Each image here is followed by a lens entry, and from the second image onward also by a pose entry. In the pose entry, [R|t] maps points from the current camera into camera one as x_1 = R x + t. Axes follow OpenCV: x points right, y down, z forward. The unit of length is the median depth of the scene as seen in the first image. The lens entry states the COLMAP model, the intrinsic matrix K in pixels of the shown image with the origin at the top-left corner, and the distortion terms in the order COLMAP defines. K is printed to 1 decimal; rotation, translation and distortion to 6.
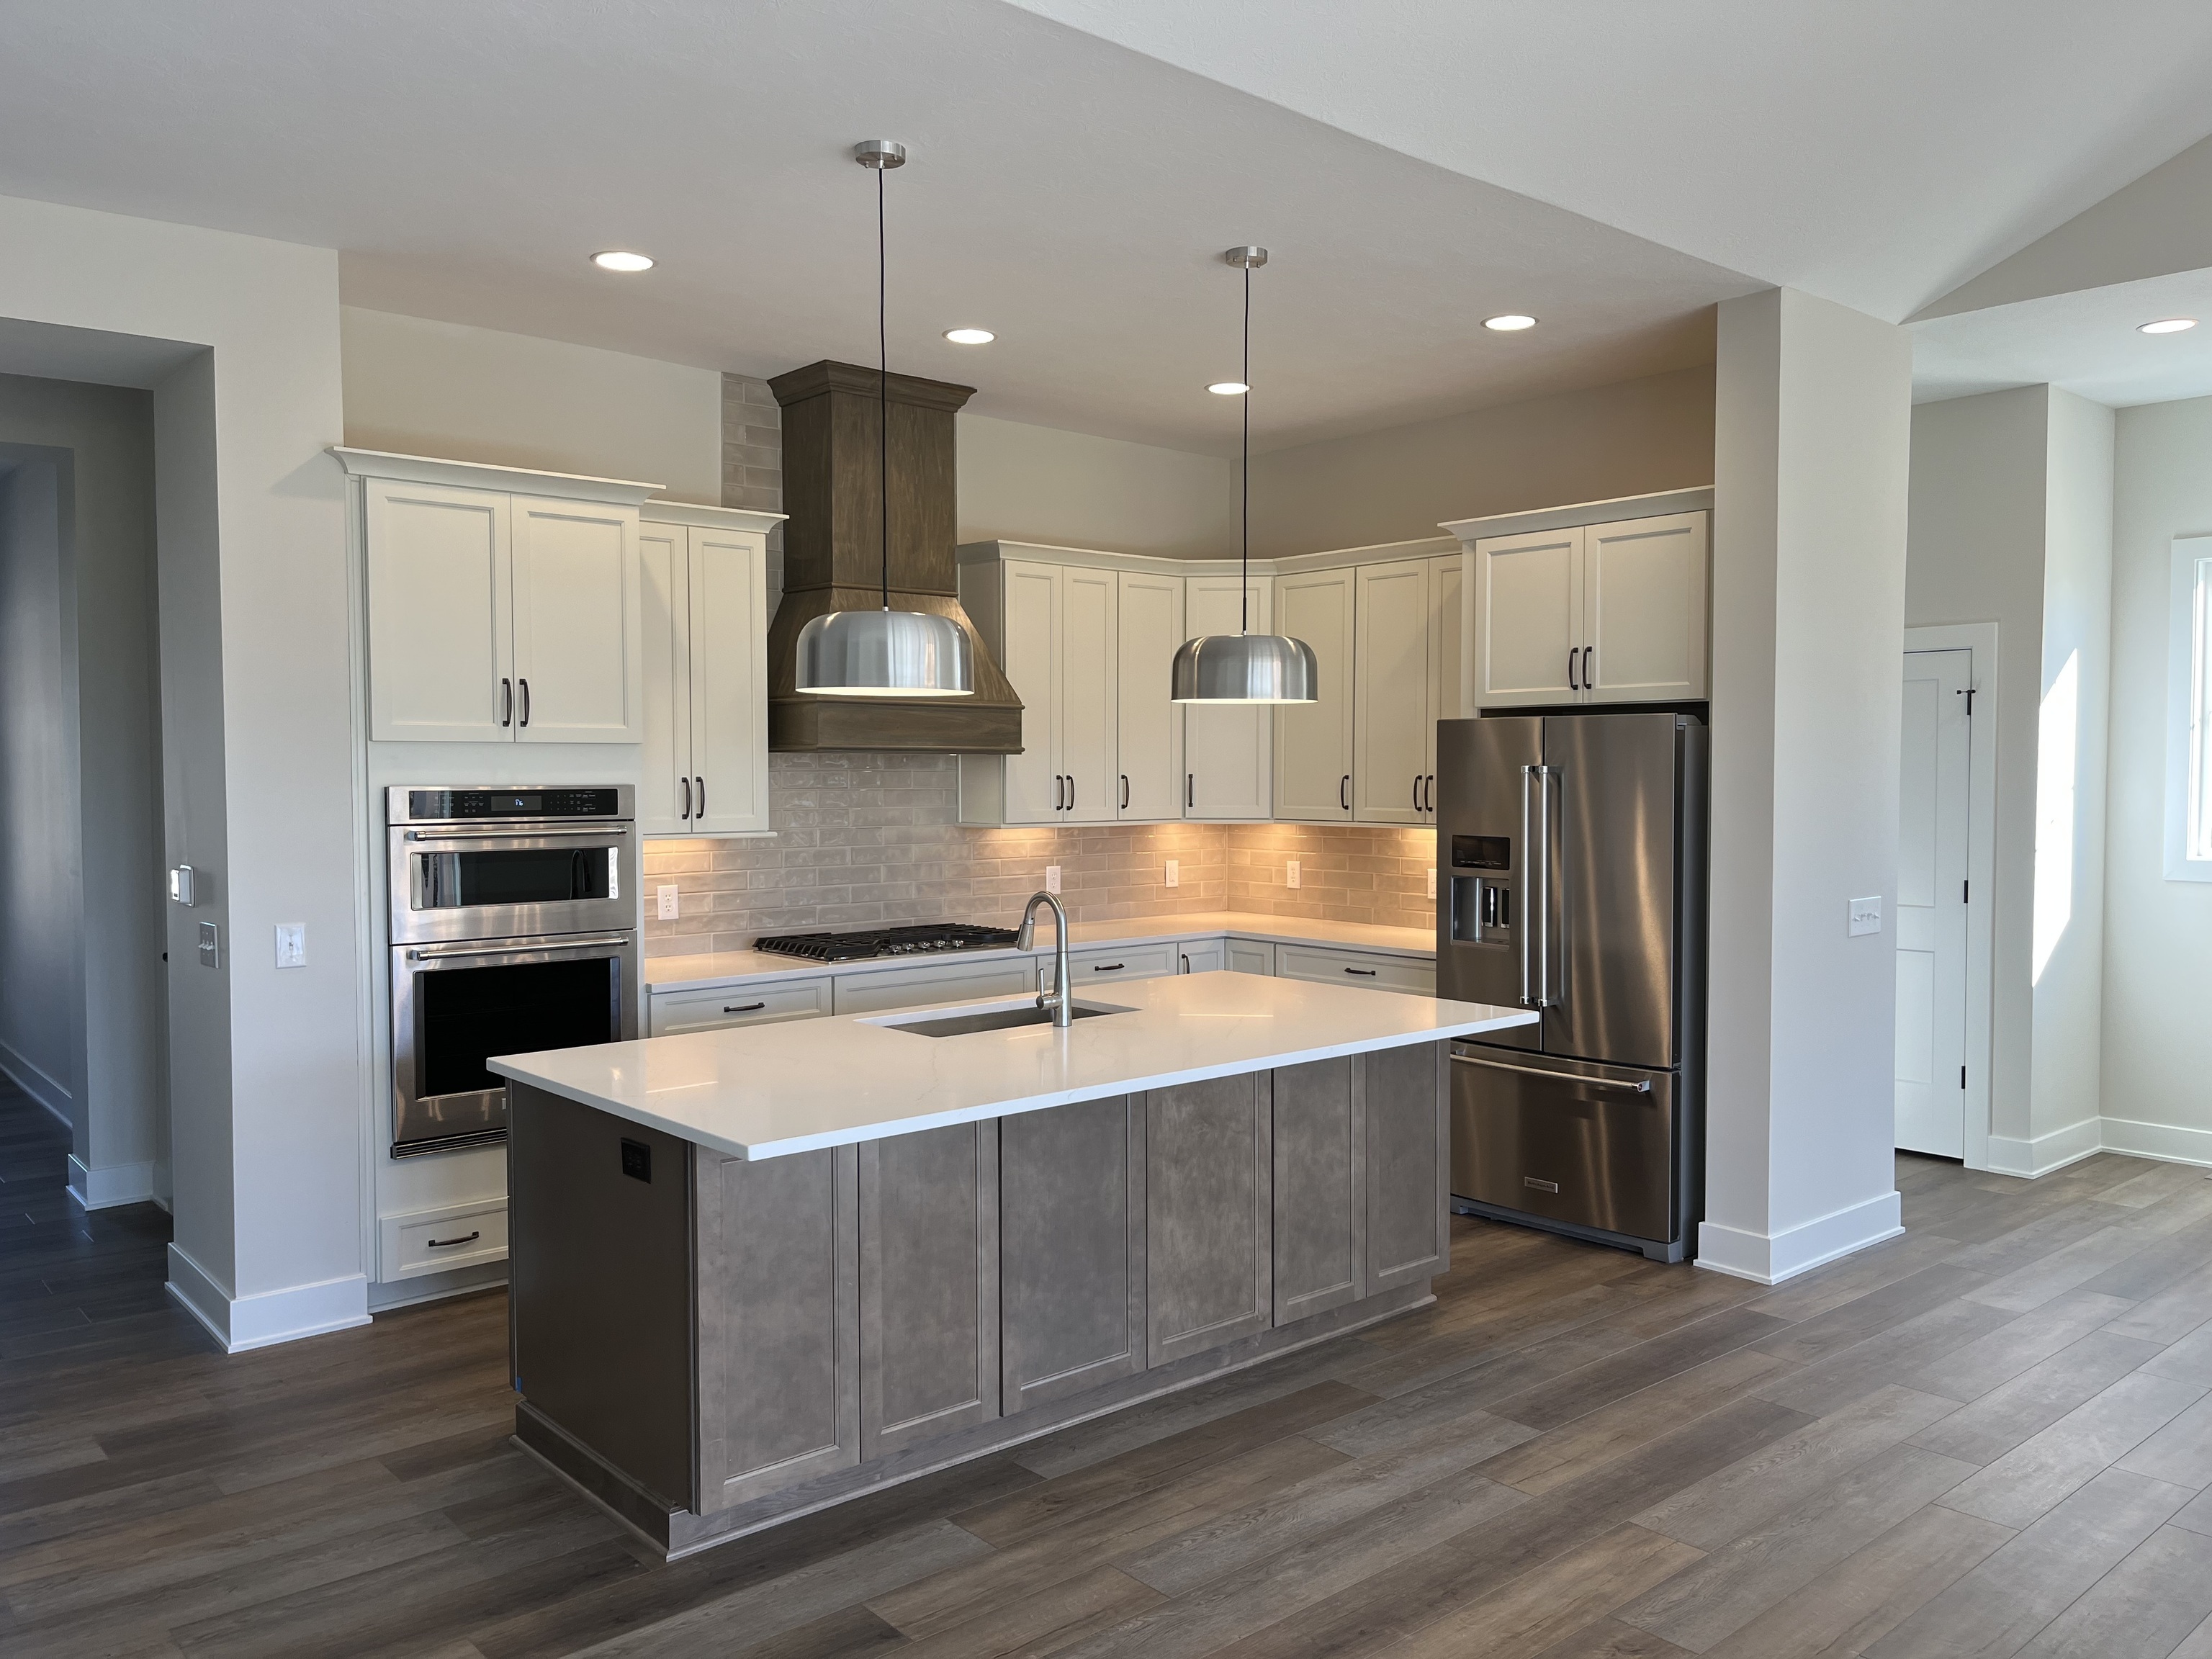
lens RADIAL K [[1673.1, 0, 1098.0], [0, 1673.1, 834.6], [0, 0, 1]] dist [0.048322, -0.066783]
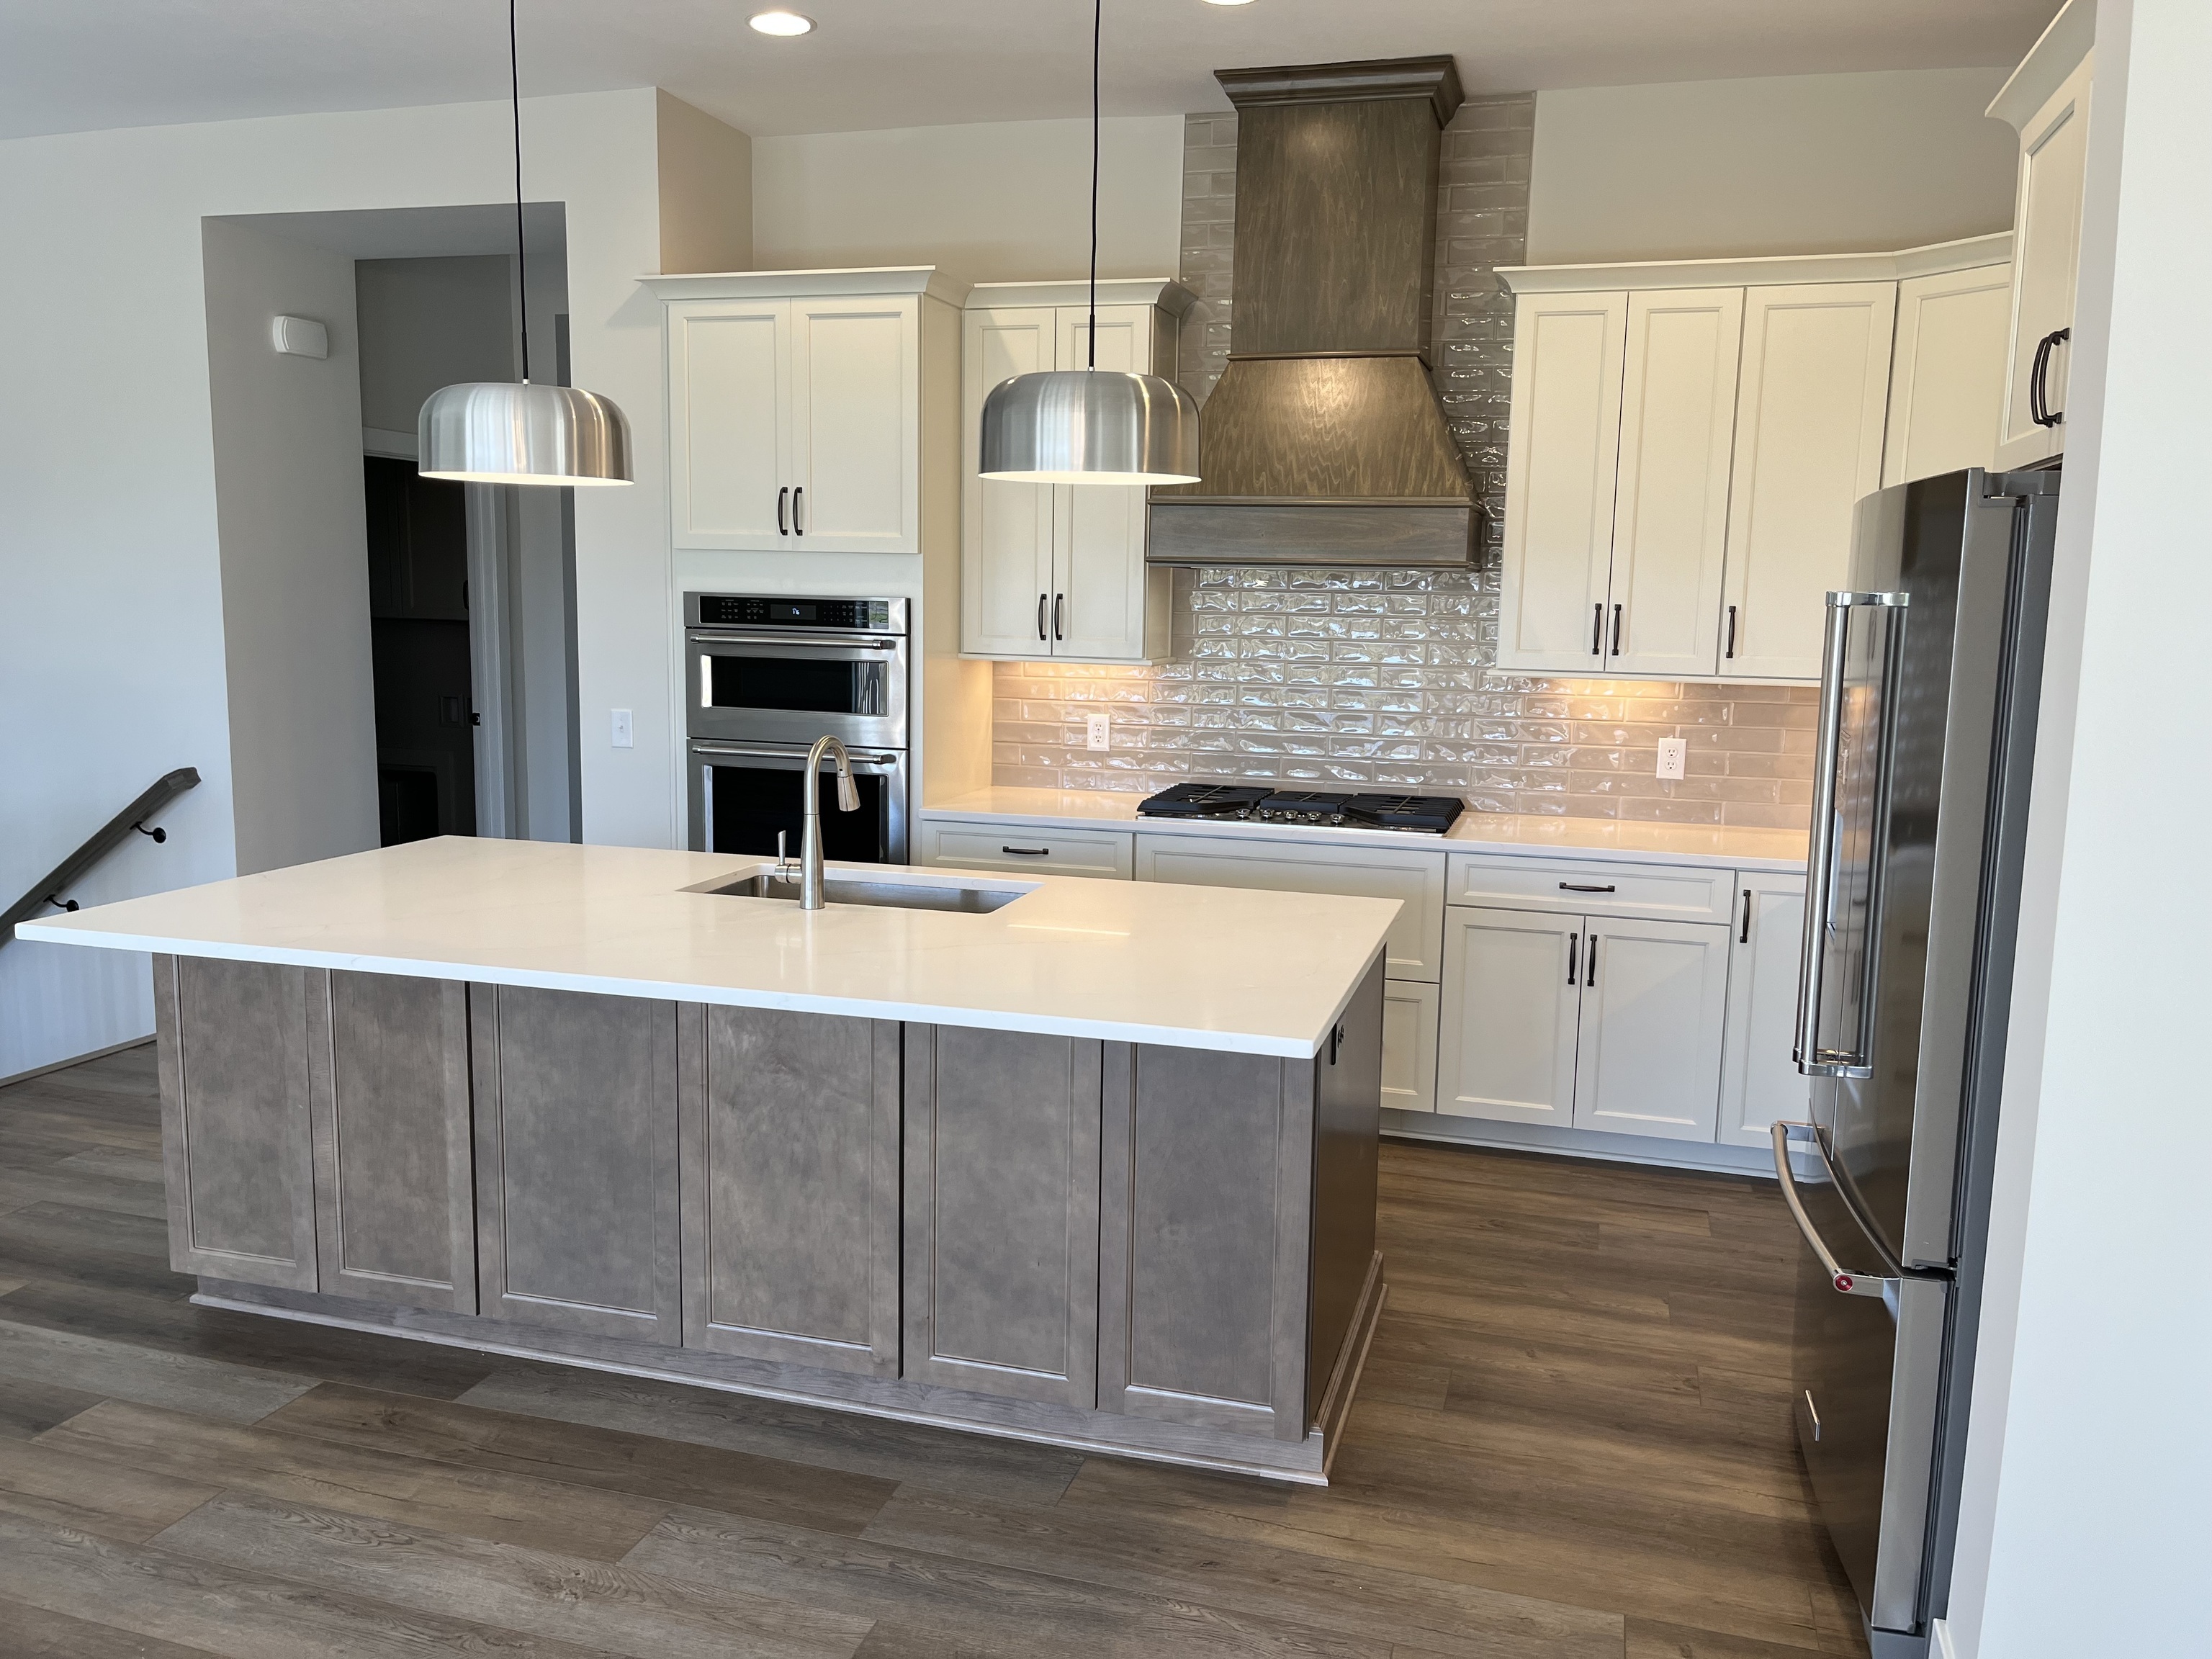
lens RADIAL K [[1673.1, 0, 1124.8], [0, 1673.1, 828.3], [0, 0, 1]] dist [0.048322, -0.066783]
pose [[0.543429, 0.129561, -0.829397, 0.671182], [-0.054909, 0.991388, 0.118889, -0.022385], [0.837657, -0.019067, 0.545863, 0.663761]]
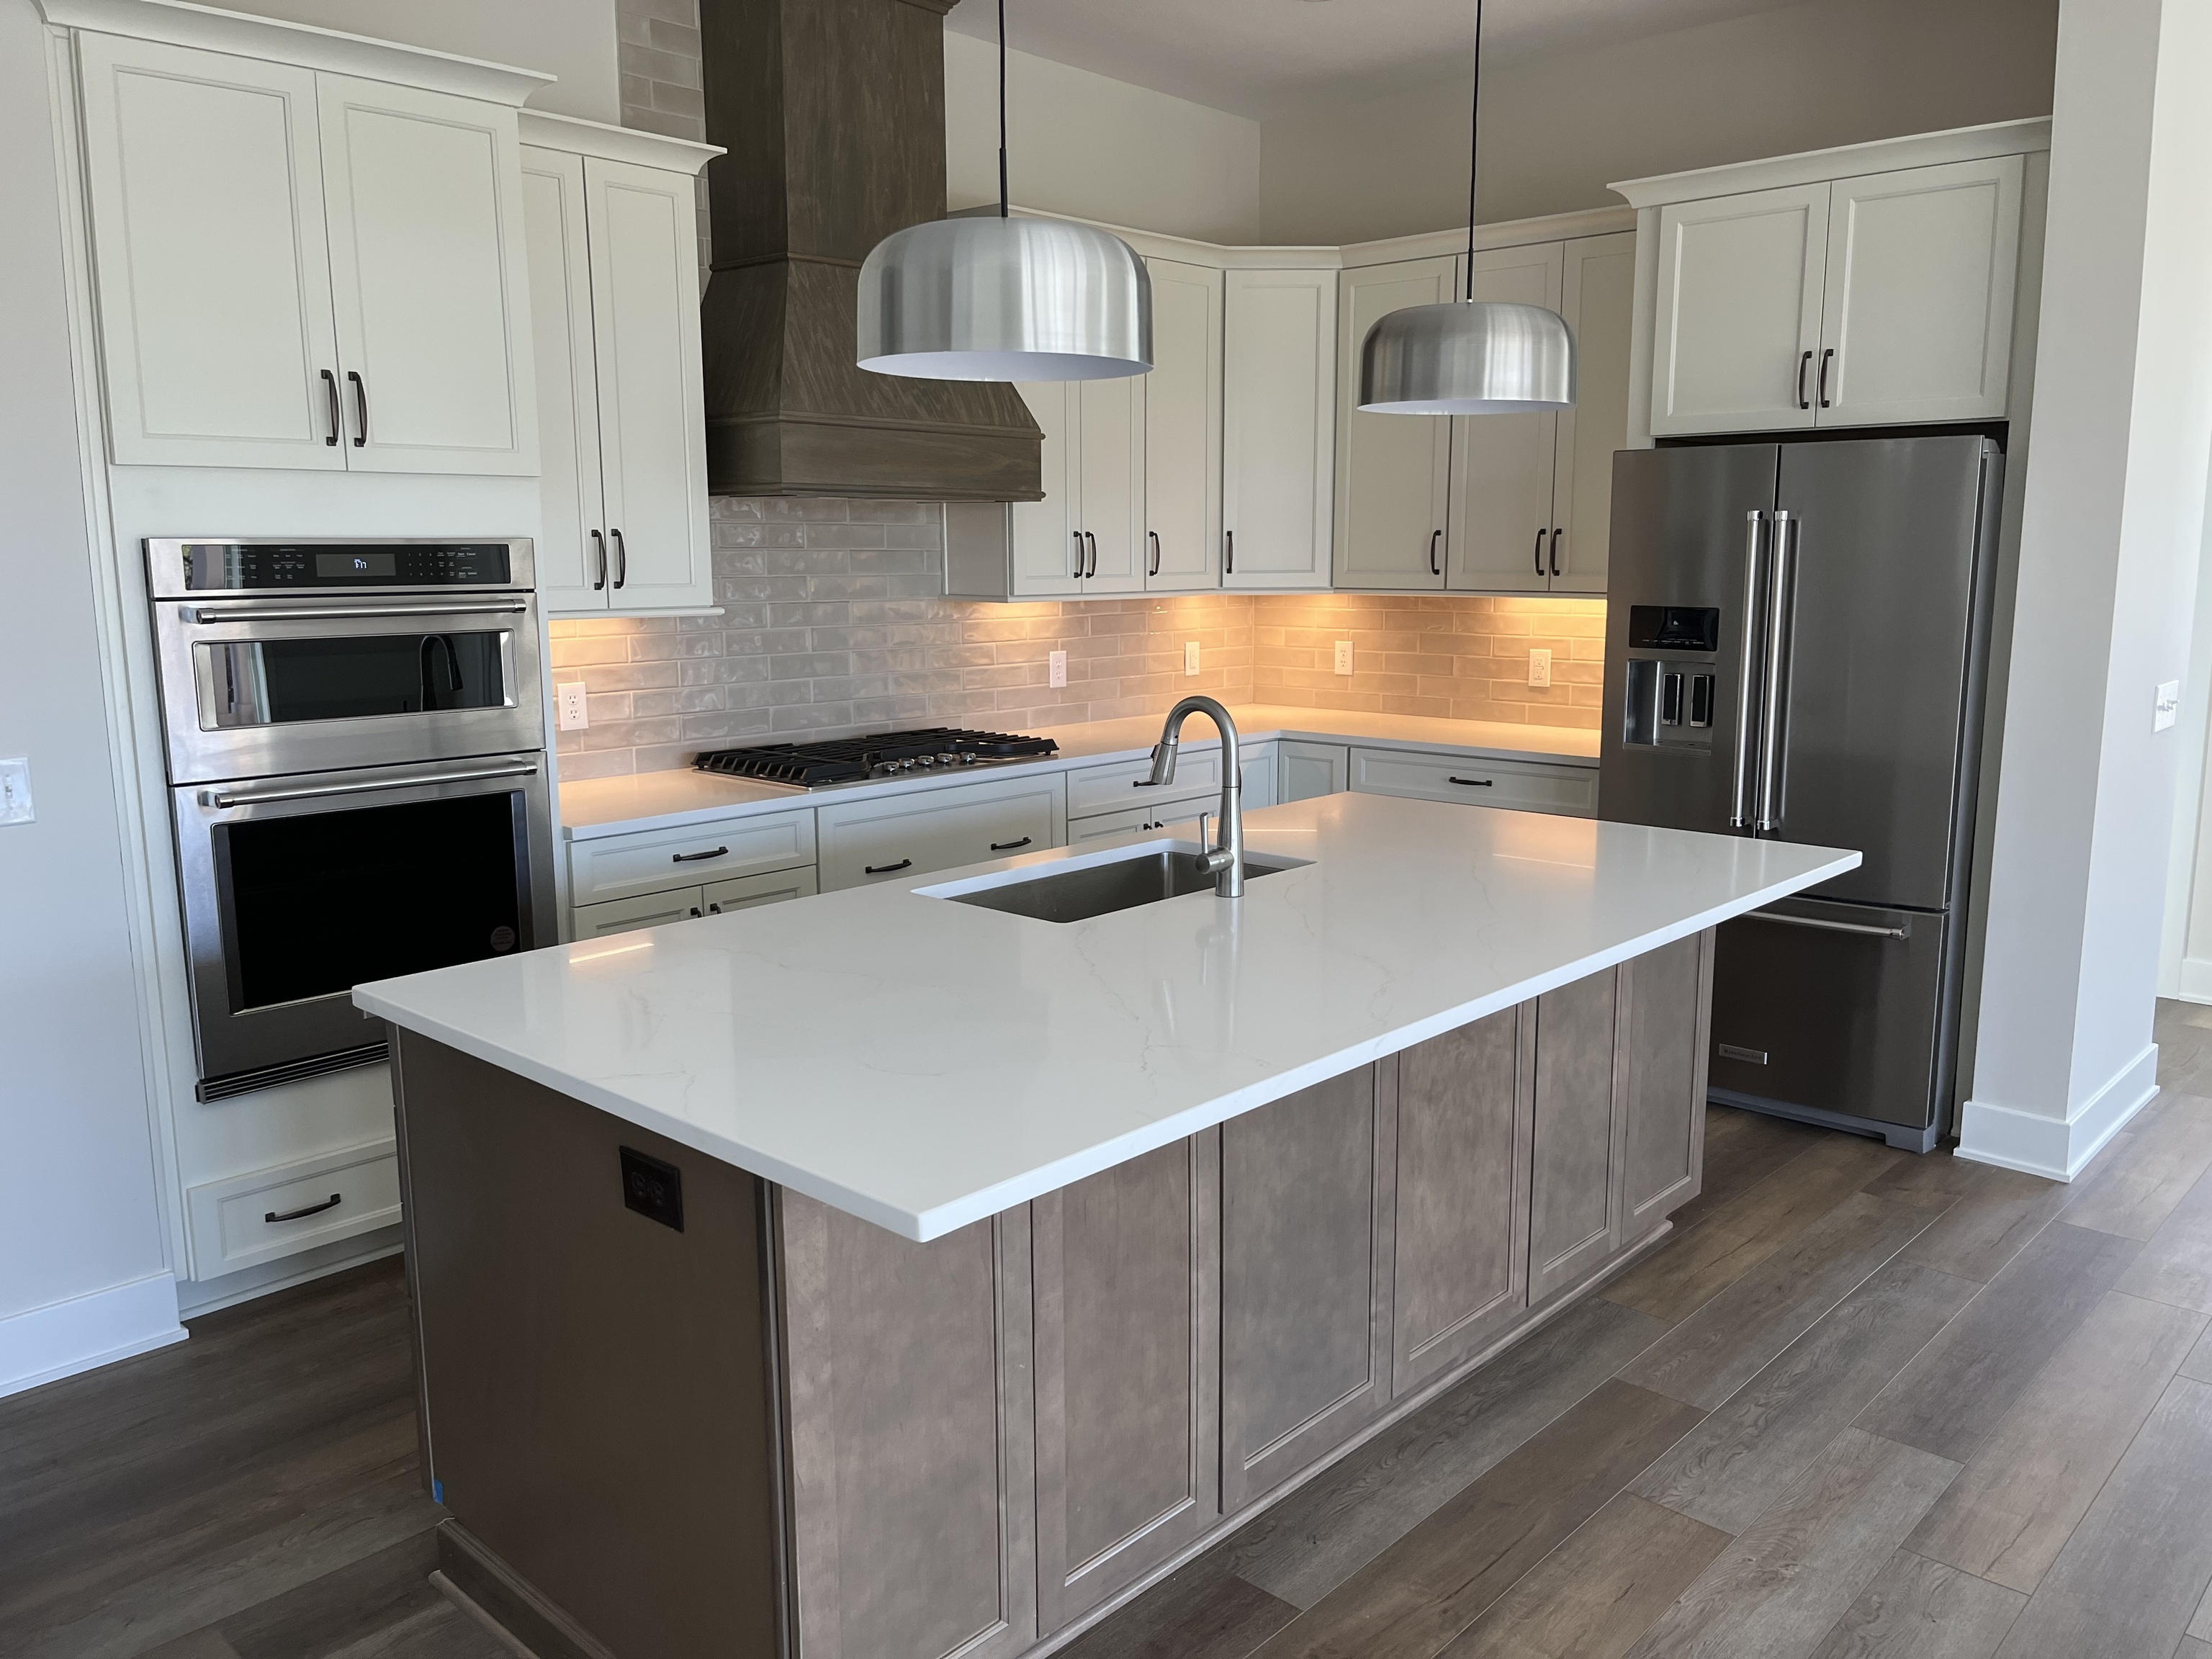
lens RADIAL K [[1673.1, 0, 1110.1], [0, 1673.1, 828.7], [0, 0, 1]] dist [0.048322, -0.066783]
pose [[0.994330, -0.020430, 0.104354, -0.132894], [0.006806, 0.991585, 0.129277, 0.000538], [-0.106117, -0.127834, 0.986102, 0.328551]]
